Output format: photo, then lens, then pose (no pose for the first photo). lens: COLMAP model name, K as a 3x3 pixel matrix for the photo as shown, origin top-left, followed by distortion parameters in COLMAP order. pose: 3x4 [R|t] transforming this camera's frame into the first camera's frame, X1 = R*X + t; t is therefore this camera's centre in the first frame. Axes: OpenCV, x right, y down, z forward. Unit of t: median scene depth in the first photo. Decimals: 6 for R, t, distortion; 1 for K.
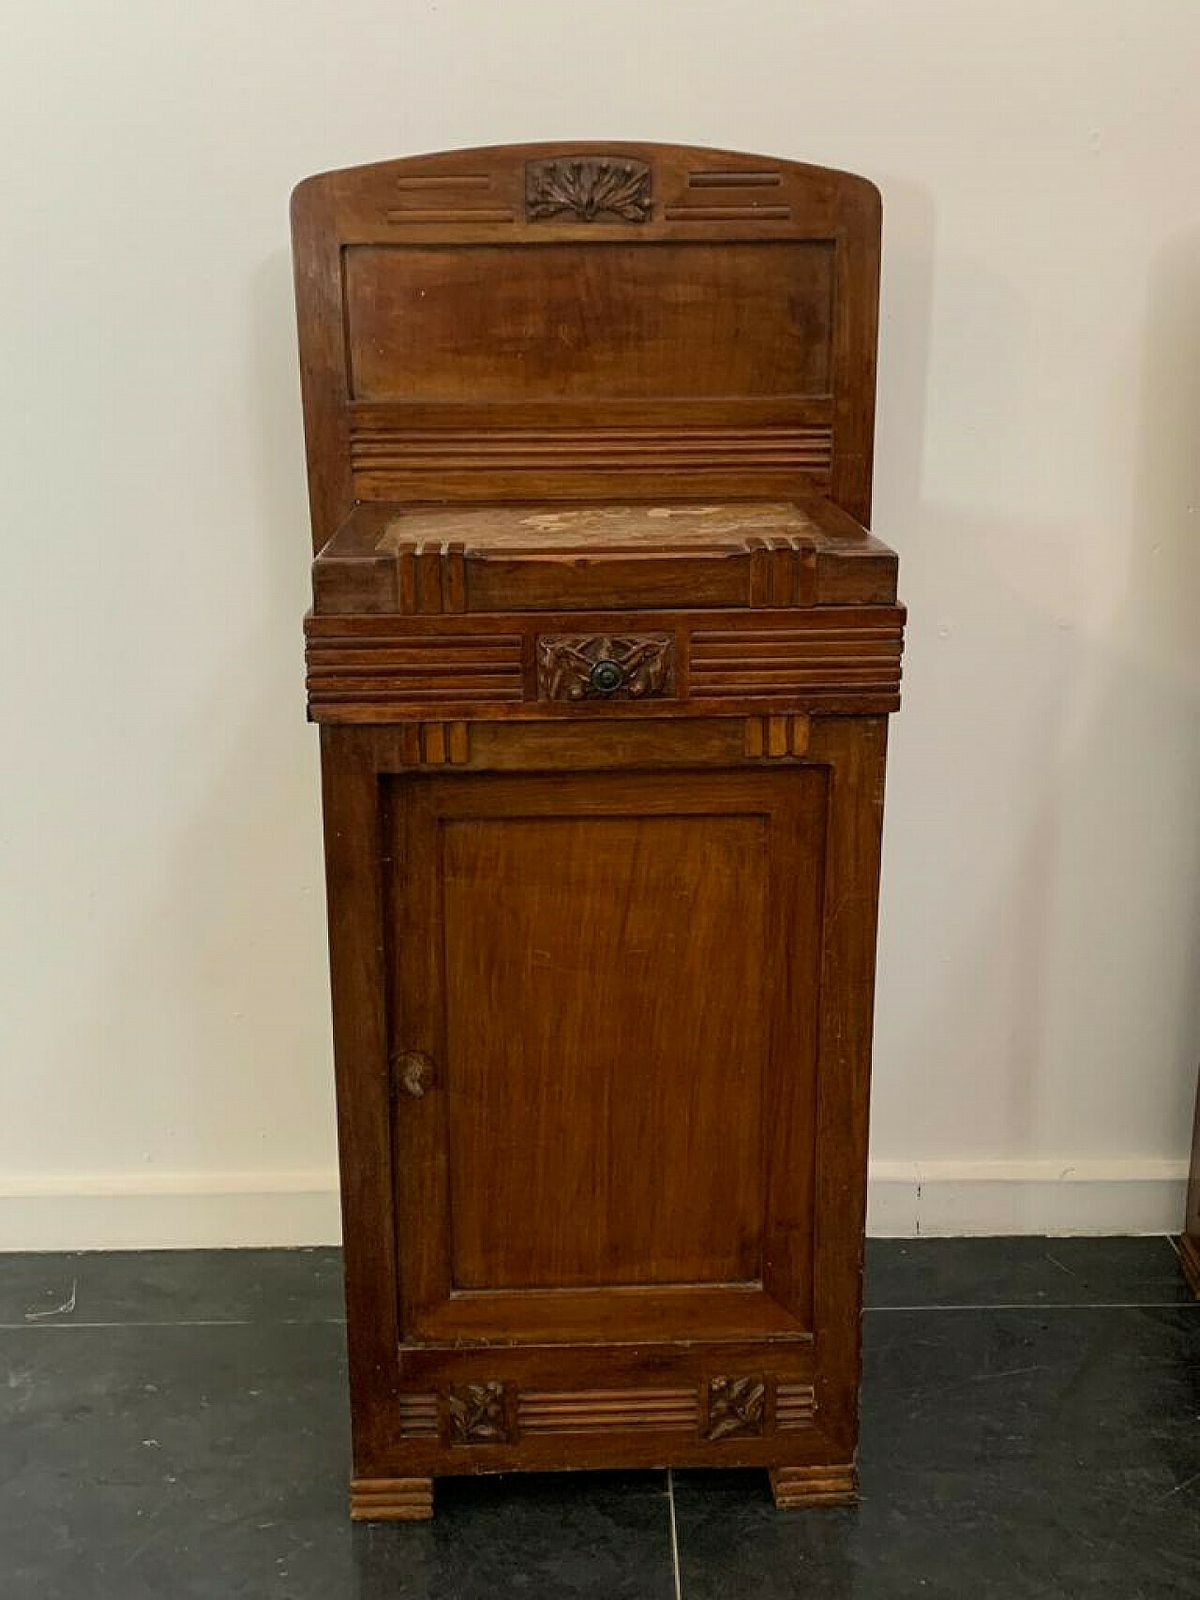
lens RADIAL K [[1746.6, 0, 611.1], [0, 1746.6, 767.6], [0, 0, 1]] dist [0.099811, 0.000000]
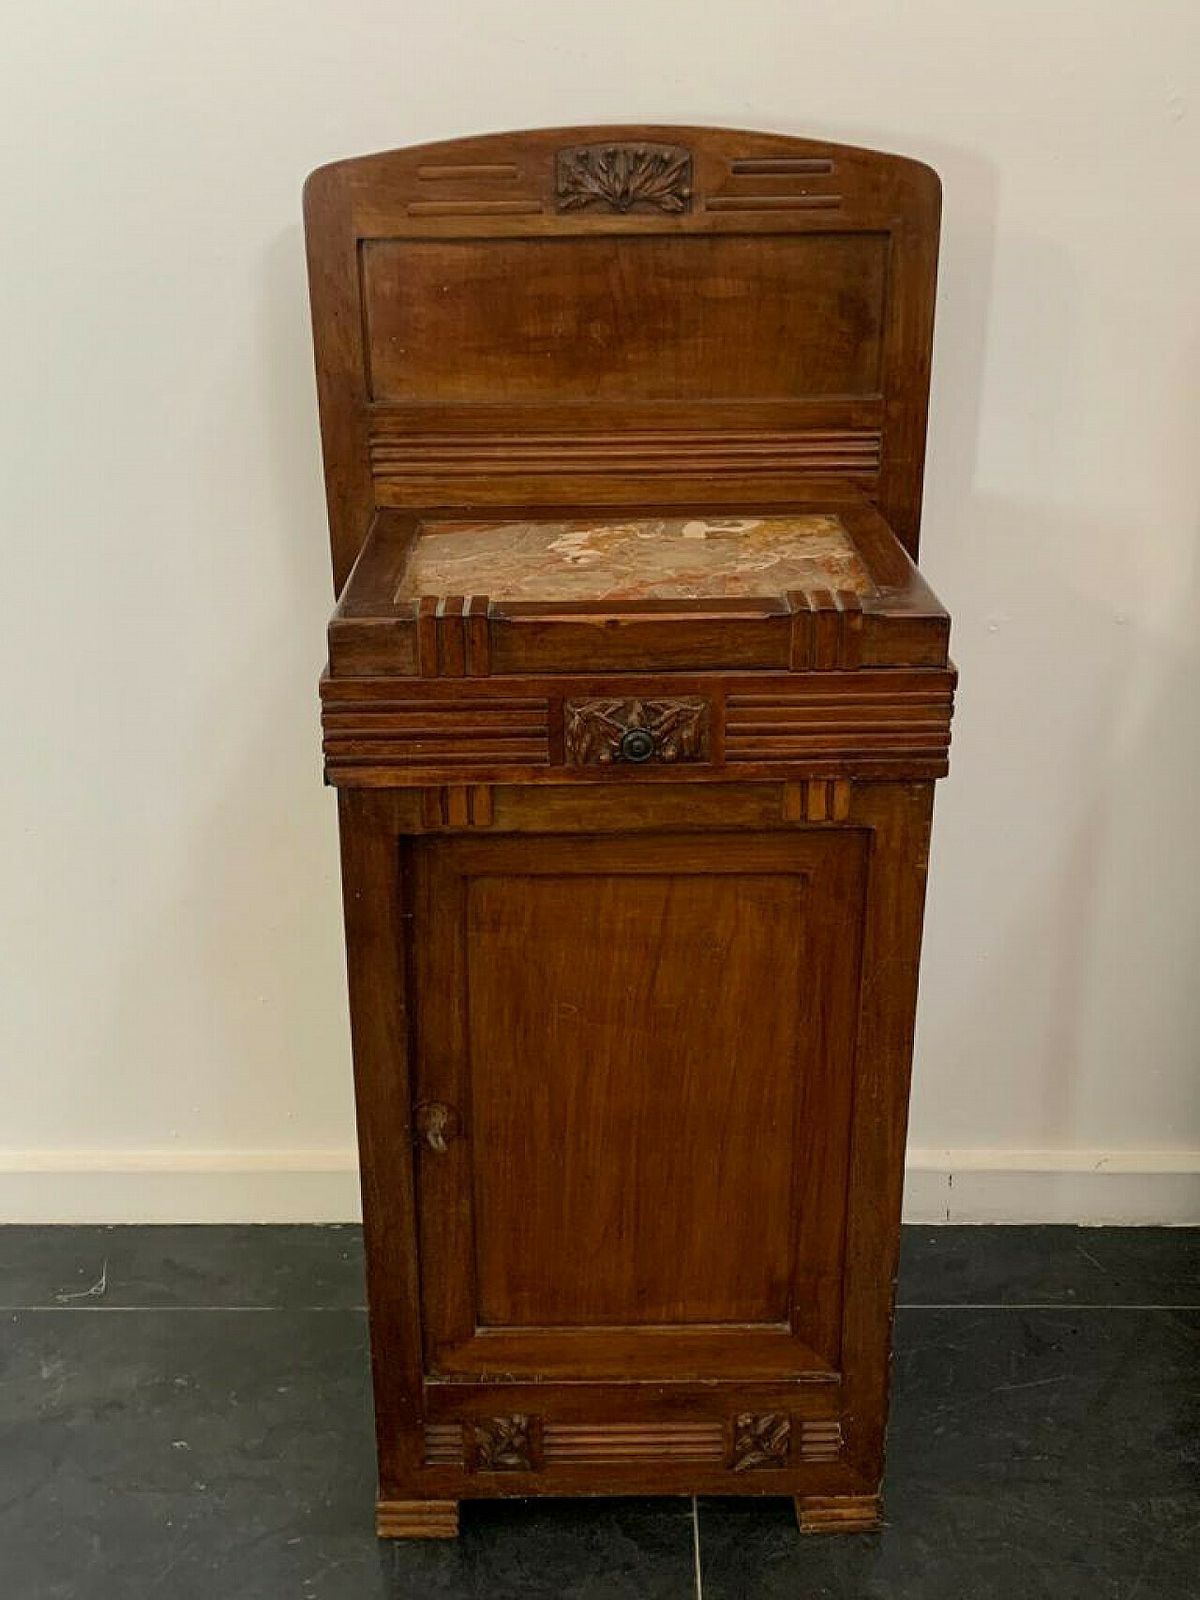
lens RADIAL K [[1746.6, 0, 604.3], [0, 1746.6, 770.8], [0, 0, 1]] dist [0.099811, 0.000000]
pose [[0.999713, 0.009538, -0.021988, 0.000392], [-0.007116, 0.994155, 0.107731, -0.122541], [0.022887, -0.107544, 0.993937, 0.047351]]
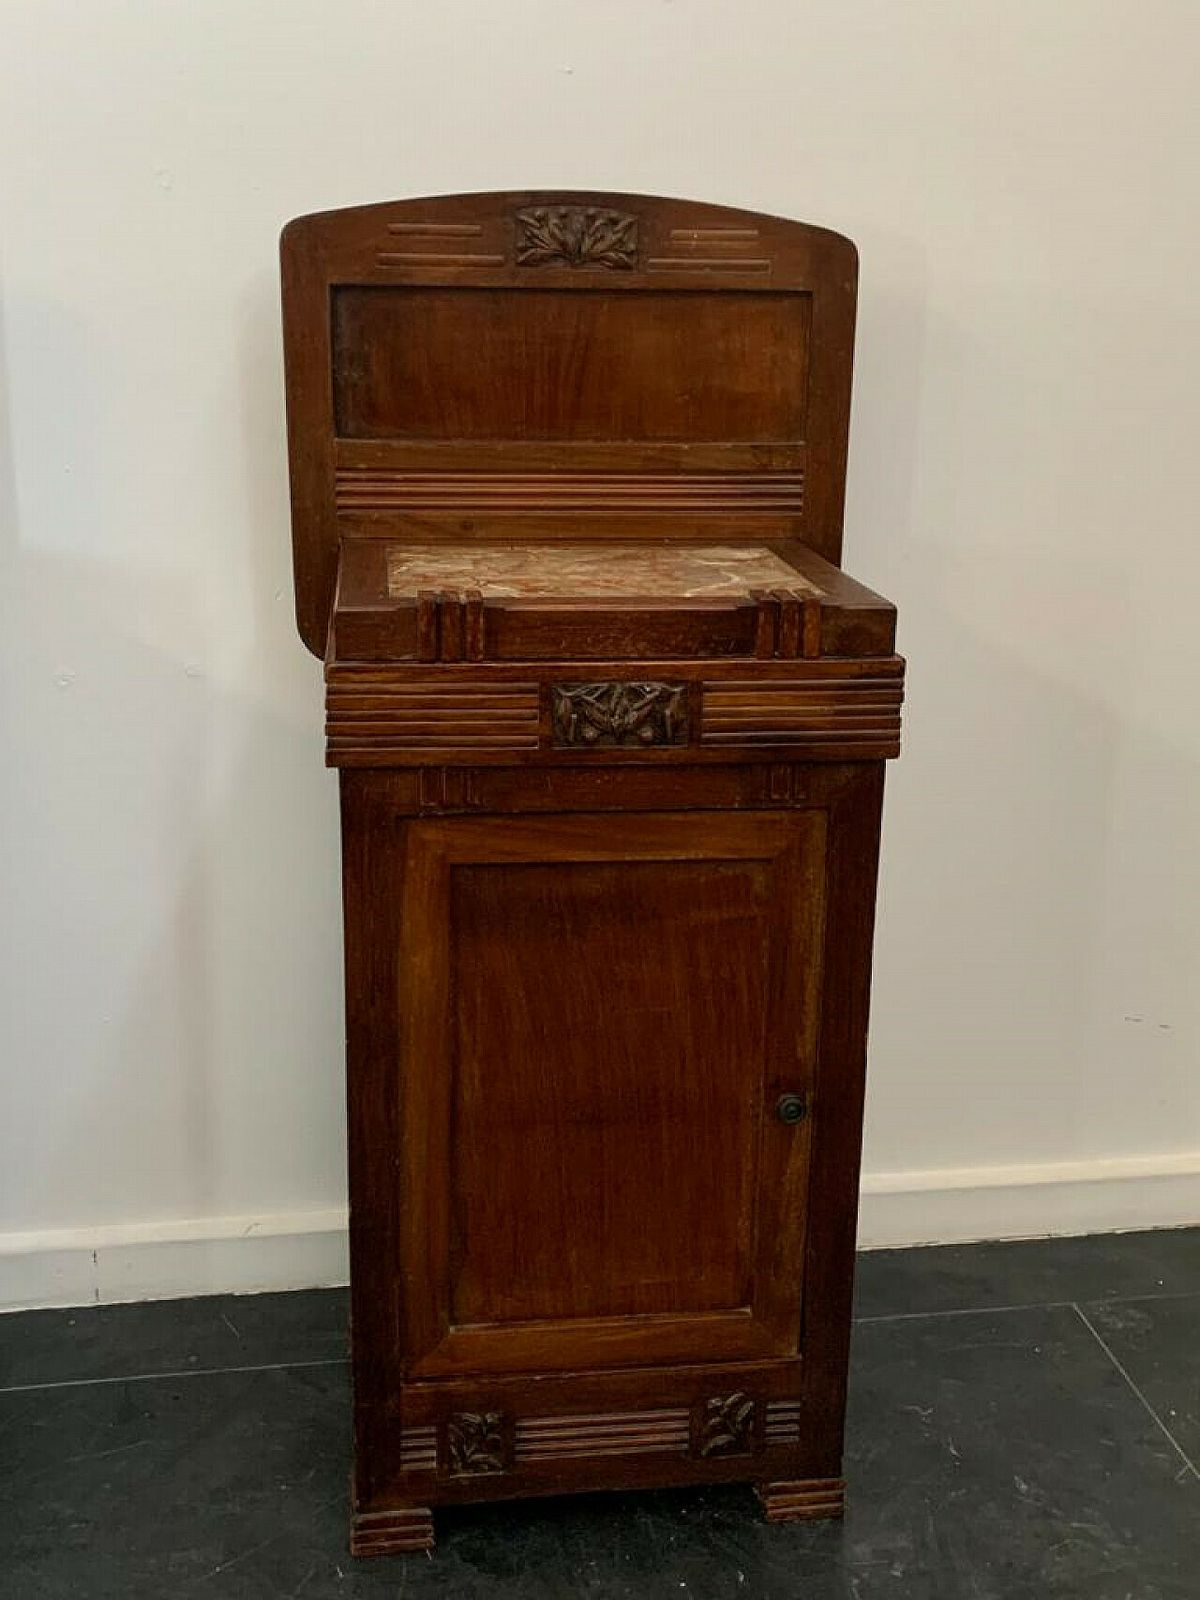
lens RADIAL K [[1746.6, 0, 606.2], [0, 1746.6, 779.0], [0, 0, 1]] dist [0.099811, 0.000000]
pose [[0.990559, -0.020535, 0.135538, 0.426014], [0.018847, 0.999728, 0.013725, -0.039034], [-0.135783, -0.011041, 0.990677, 0.006381]]
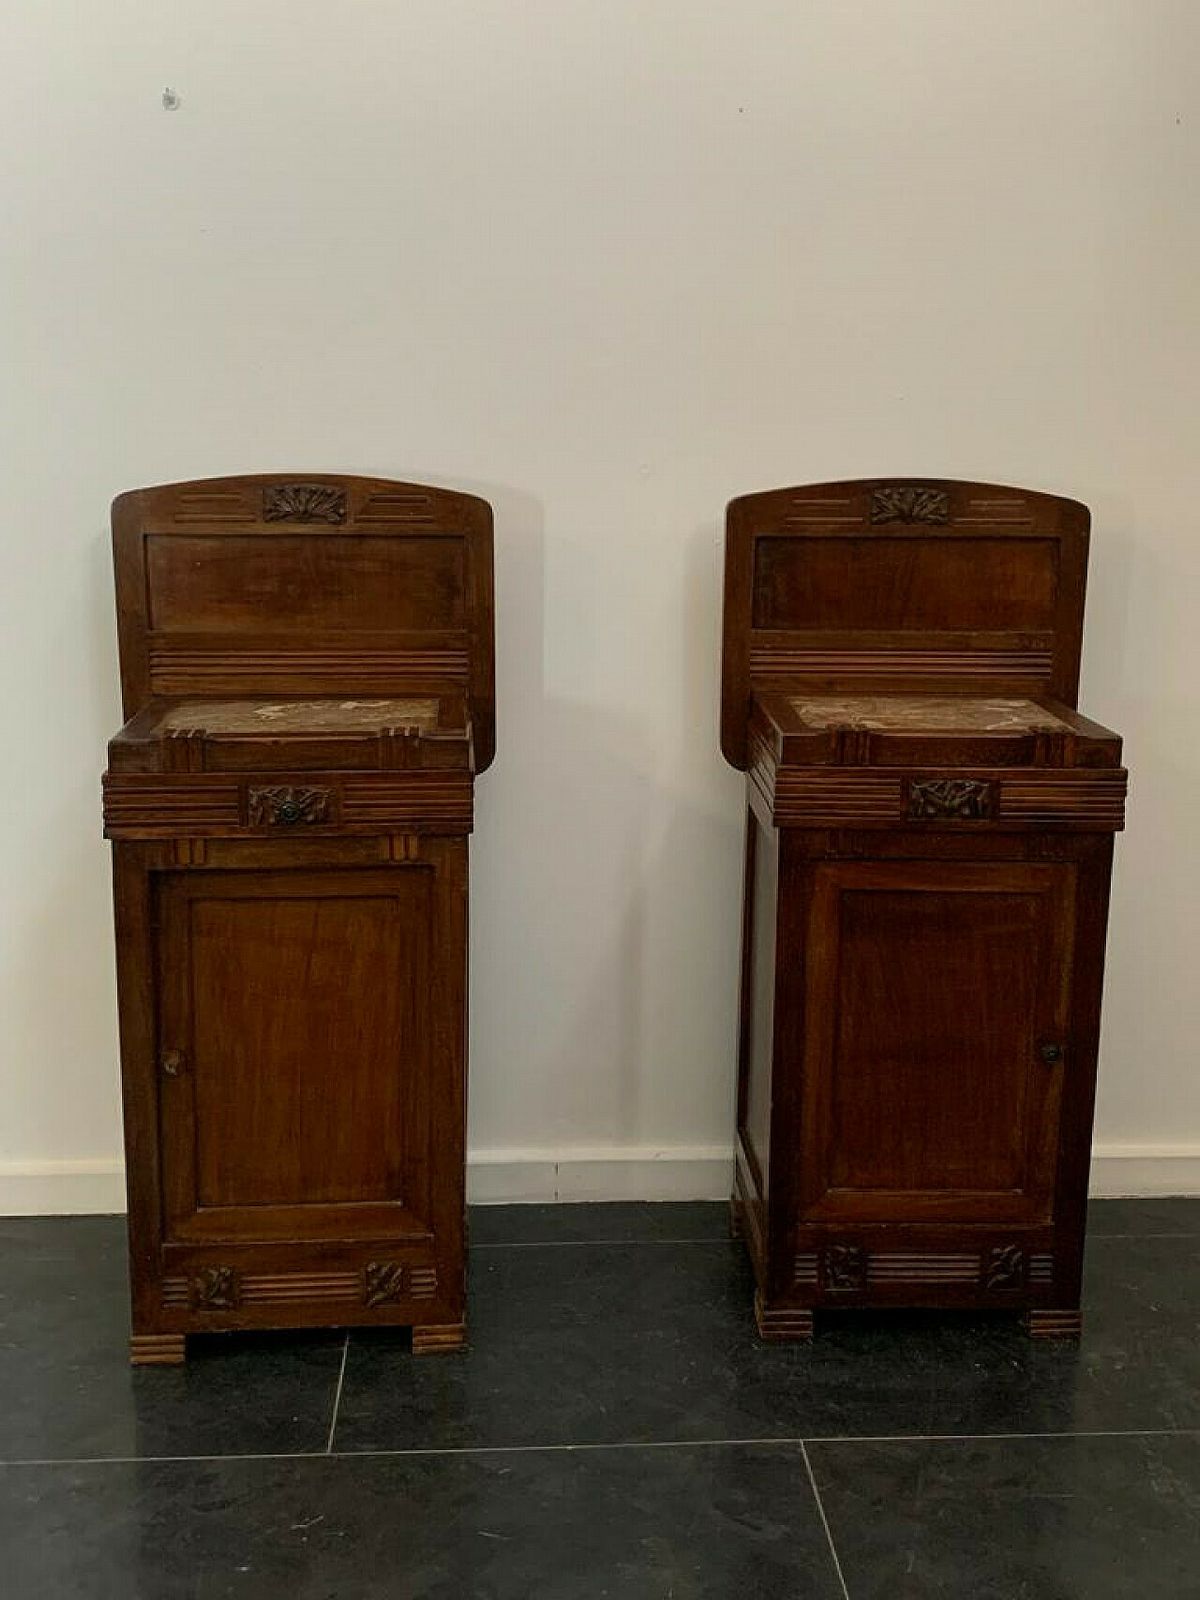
lens RADIAL K [[1746.6, 0, 607.0], [0, 1746.6, 777.2], [0, 0, 1]] dist [0.099811, 0.000000]
pose [[0.998865, 0.006313, 0.047202, 0.191582], [-0.003165, 0.997784, -0.066464, 0.021768], [-0.047517, 0.066239, 0.996672, -0.583297]]
